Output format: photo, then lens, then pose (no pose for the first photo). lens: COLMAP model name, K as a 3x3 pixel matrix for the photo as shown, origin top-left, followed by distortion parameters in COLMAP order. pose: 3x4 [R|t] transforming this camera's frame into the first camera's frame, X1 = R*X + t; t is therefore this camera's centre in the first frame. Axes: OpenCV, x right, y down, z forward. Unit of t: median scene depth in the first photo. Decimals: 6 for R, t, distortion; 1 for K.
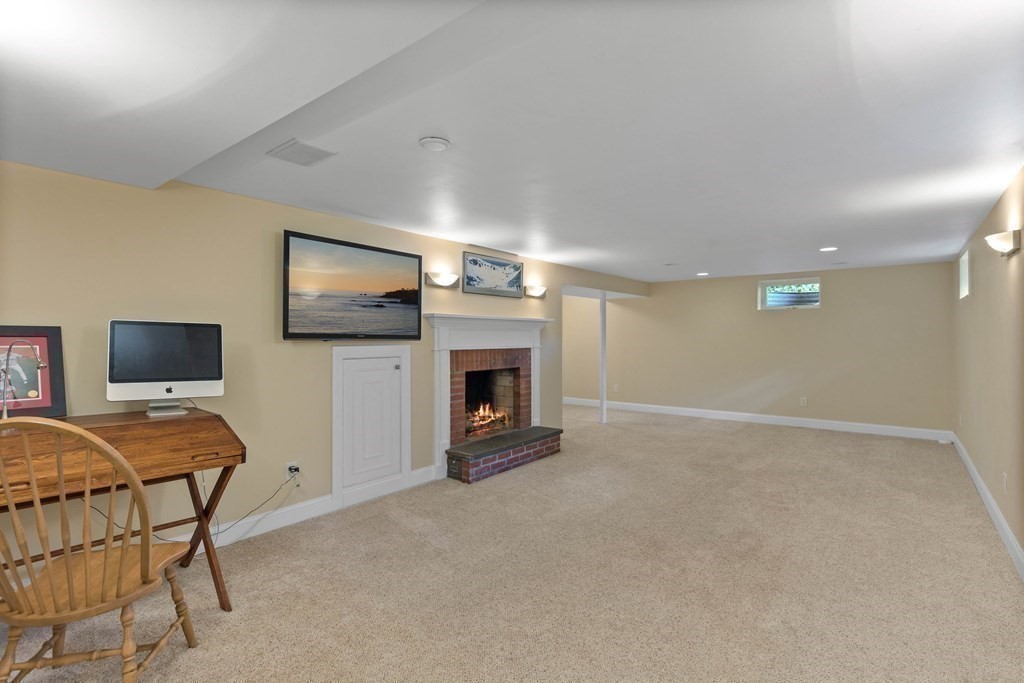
lens RADIAL K [[483.8, 0, 512.0], [0, 483.8, 341.5], [0, 0, 1]] dist [-0.000217, -0.005253]
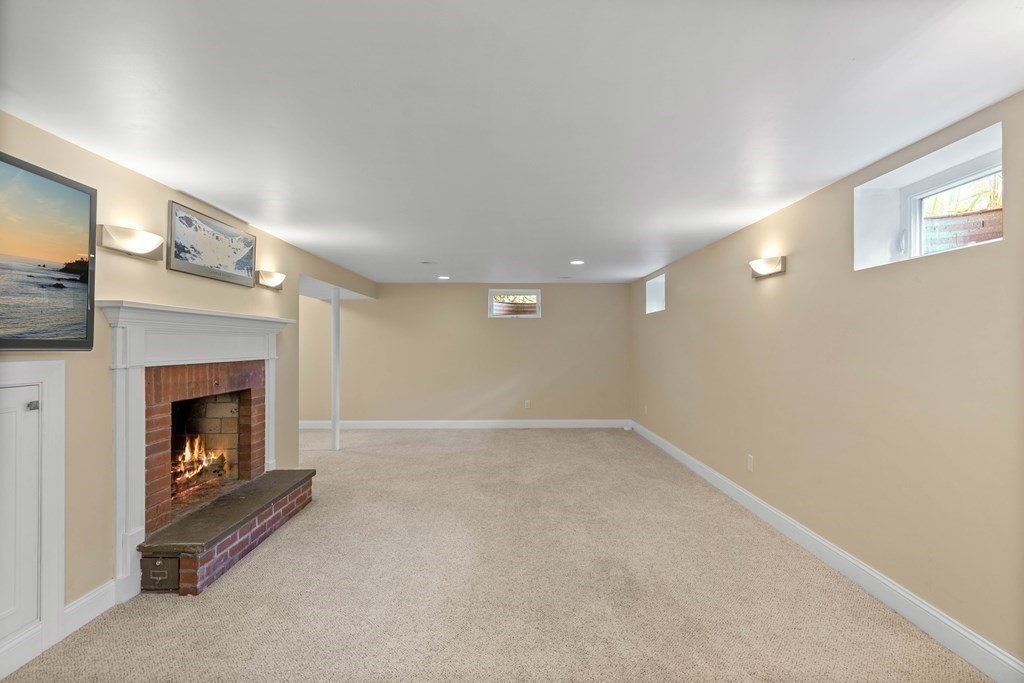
lens RADIAL K [[483.8, 0, 512.0], [0, 483.8, 341.5], [0, 0, 1]] dist [-0.000217, -0.005253]
pose [[0.776514, 0.003241, 0.630092, -0.145565], [0.006366, 0.999895, -0.012988, -0.002127], [-0.630068, 0.014097, 0.776412, 0.272207]]
